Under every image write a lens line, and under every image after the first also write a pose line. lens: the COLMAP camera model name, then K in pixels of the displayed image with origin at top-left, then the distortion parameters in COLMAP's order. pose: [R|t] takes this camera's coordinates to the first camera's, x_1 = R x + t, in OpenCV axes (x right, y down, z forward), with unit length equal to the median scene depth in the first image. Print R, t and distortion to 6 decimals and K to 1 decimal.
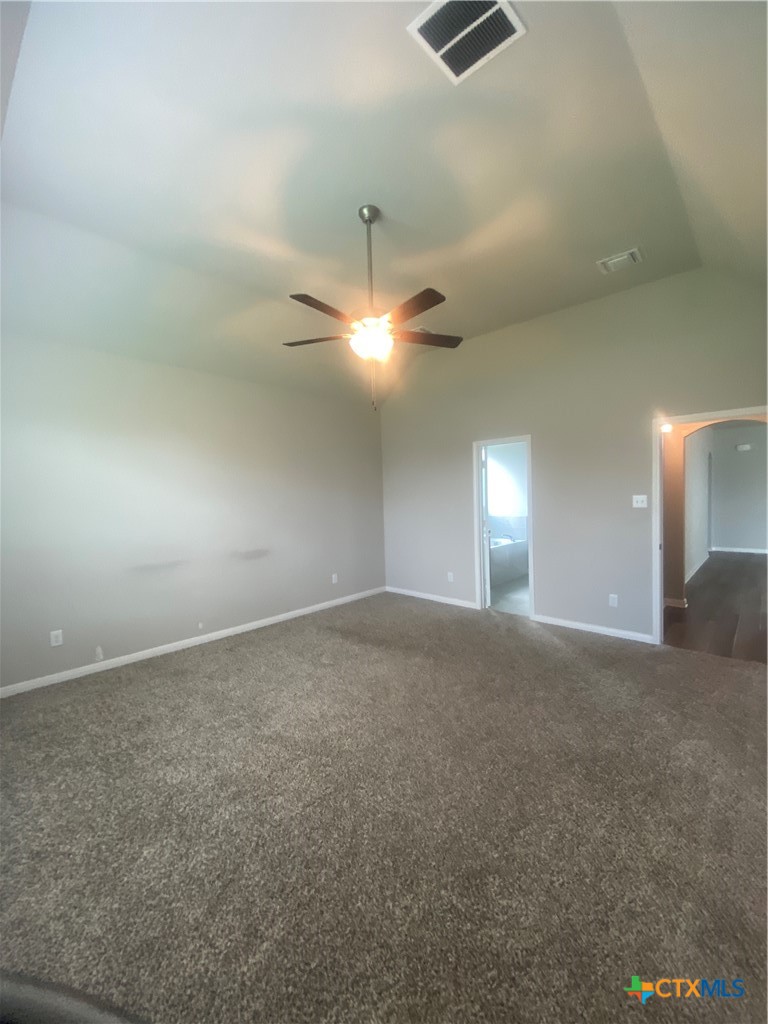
lens RADIAL K [[413.6, 0, 384.0], [0, 413.6, 512.0], [0, 0, 1]] dist [0.028716, -0.019711]
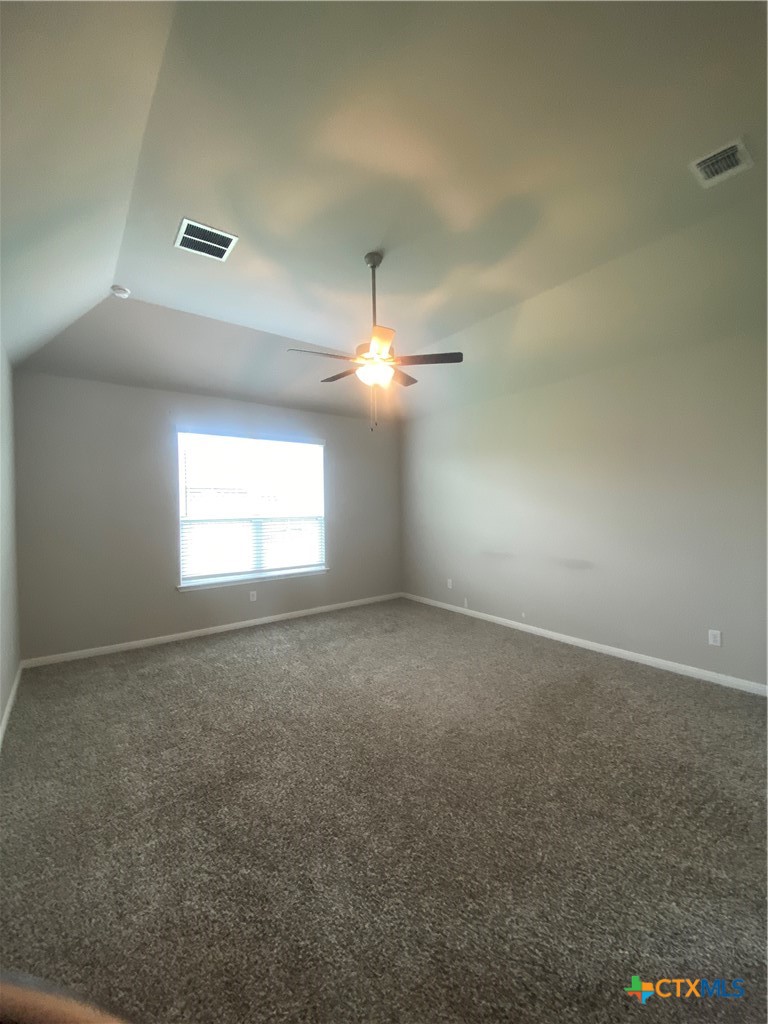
lens RADIAL K [[413.6, 0, 384.0], [0, 413.6, 512.0], [0, 0, 1]] dist [0.028716, -0.019711]
pose [[-0.175095, 0.034984, -0.983930, 0.899066], [-0.032206, 0.998630, 0.041238, -0.049059], [0.984025, 0.038909, -0.173728, 1.014476]]
